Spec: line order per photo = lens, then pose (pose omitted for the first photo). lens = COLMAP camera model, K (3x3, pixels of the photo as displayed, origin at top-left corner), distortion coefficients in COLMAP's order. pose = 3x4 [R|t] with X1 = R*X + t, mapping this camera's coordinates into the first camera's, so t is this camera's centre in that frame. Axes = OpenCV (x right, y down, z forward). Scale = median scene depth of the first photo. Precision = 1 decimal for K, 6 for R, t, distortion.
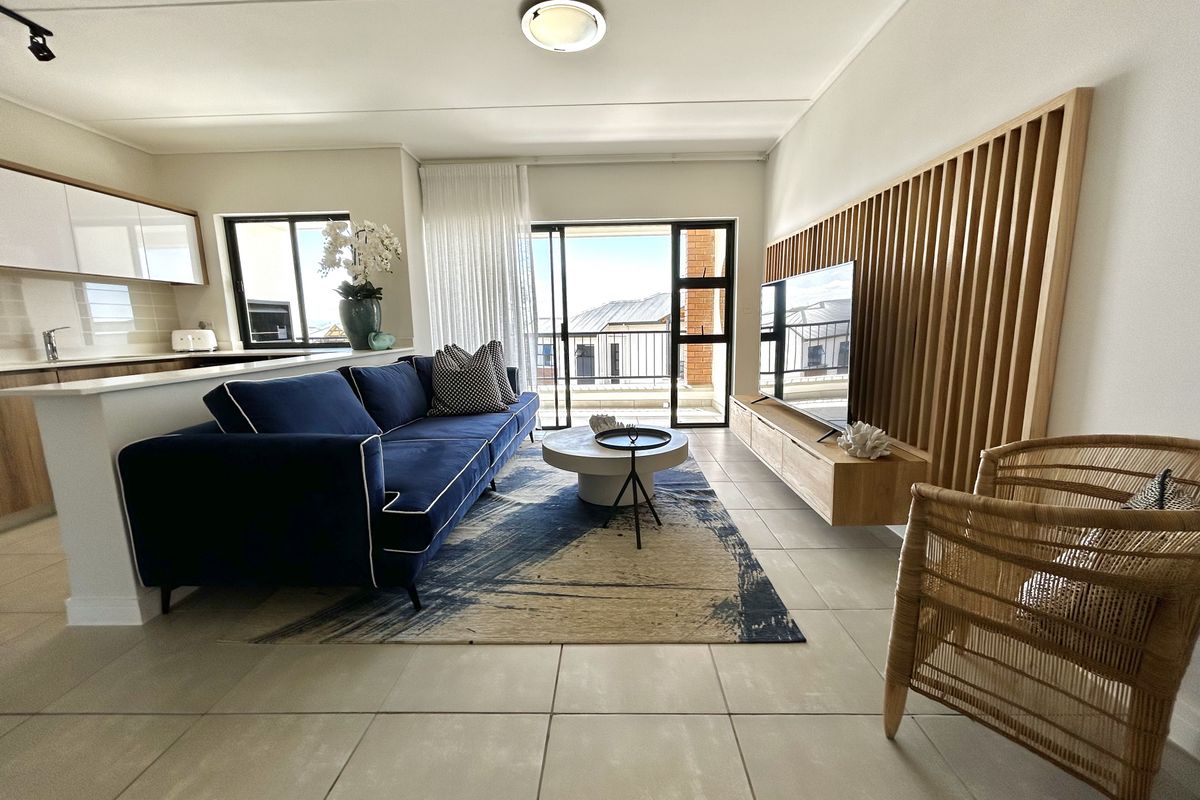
lens RADIAL K [[484.0, 0, 601.5], [0, 484.0, 399.0], [0, 0, 1]] dist [0.000595, 0.000131]
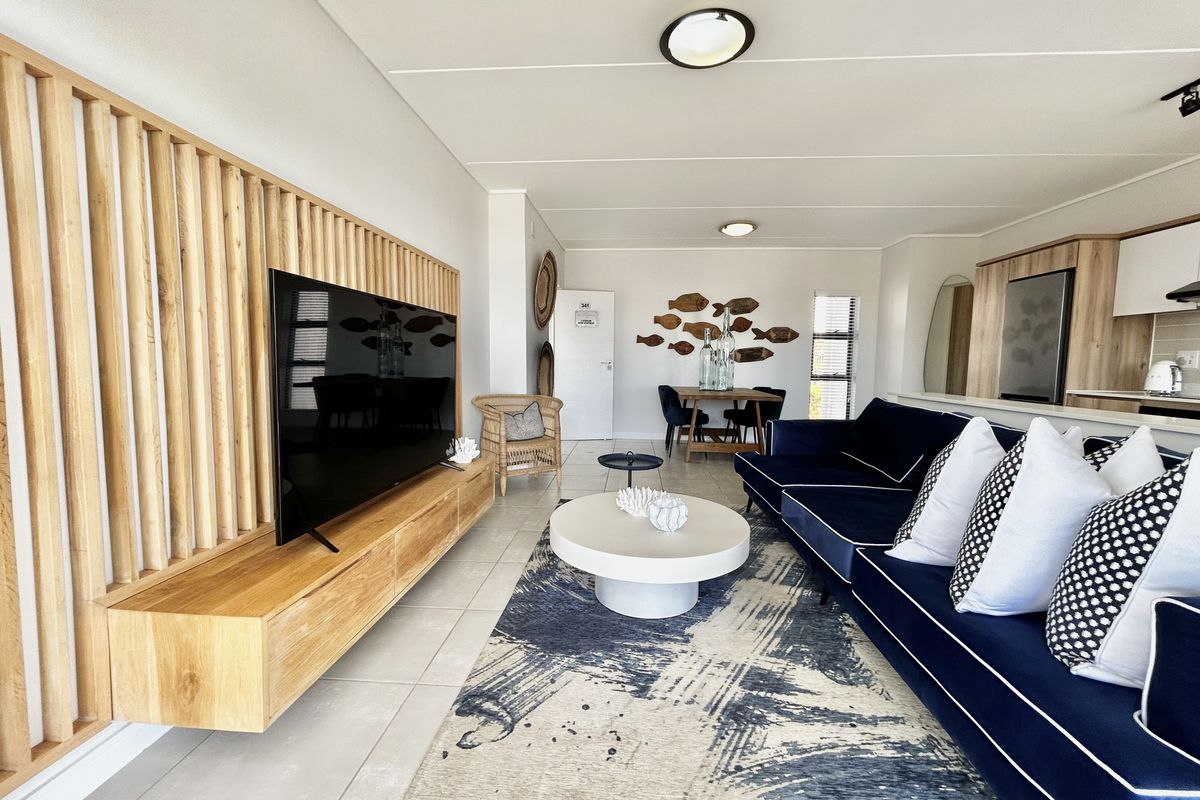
lens RADIAL K [[484.0, 0, 601.5], [0, 484.0, 399.0], [0, 0, 1]] dist [0.000595, 0.000131]
pose [[-0.999242, 0.001213, 0.038922, 0.056474], [0.010202, 0.972756, 0.231605, -0.215501], [-0.037580, 0.231827, -0.972031, 1.349148]]
